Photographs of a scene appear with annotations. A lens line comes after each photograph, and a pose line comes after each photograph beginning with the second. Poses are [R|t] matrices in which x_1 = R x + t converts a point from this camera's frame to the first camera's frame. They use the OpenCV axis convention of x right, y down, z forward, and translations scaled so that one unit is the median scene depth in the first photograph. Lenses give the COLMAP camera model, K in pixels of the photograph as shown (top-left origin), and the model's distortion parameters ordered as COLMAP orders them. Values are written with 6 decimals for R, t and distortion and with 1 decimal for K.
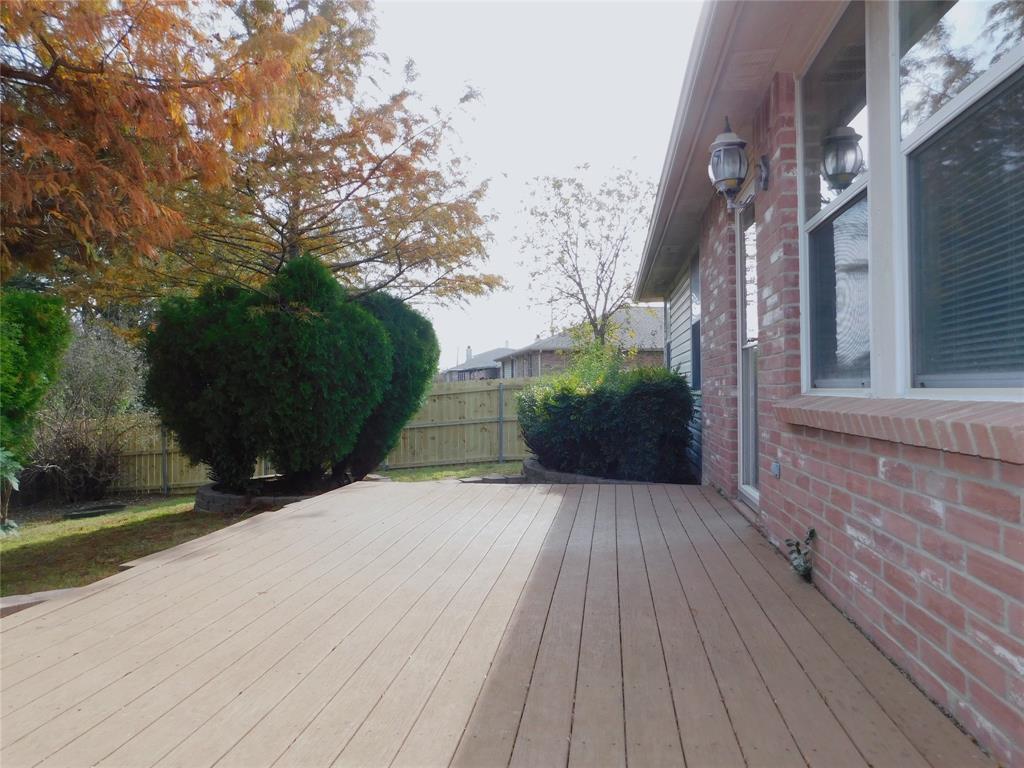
lens RADIAL K [[688.3, 0, 511.0], [0, 688.3, 385.7], [0, 0, 1]] dist [-0.001732, 0.002197]
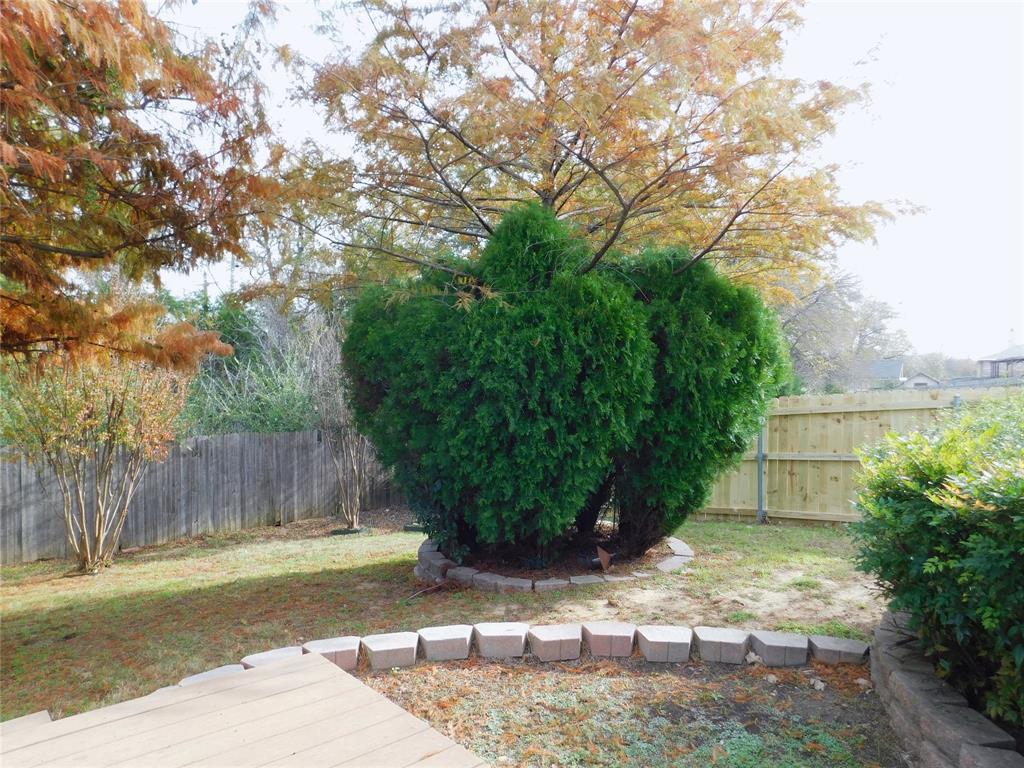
lens RADIAL K [[688.3, 0, 512.8], [0, 688.3, 384.1], [0, 0, 1]] dist [-0.001732, 0.002197]
pose [[0.769549, 0.015829, -0.638392, 0.104288], [-0.008235, 0.999856, 0.014864, -0.031443], [0.638535, -0.006182, 0.769568, 0.506846]]
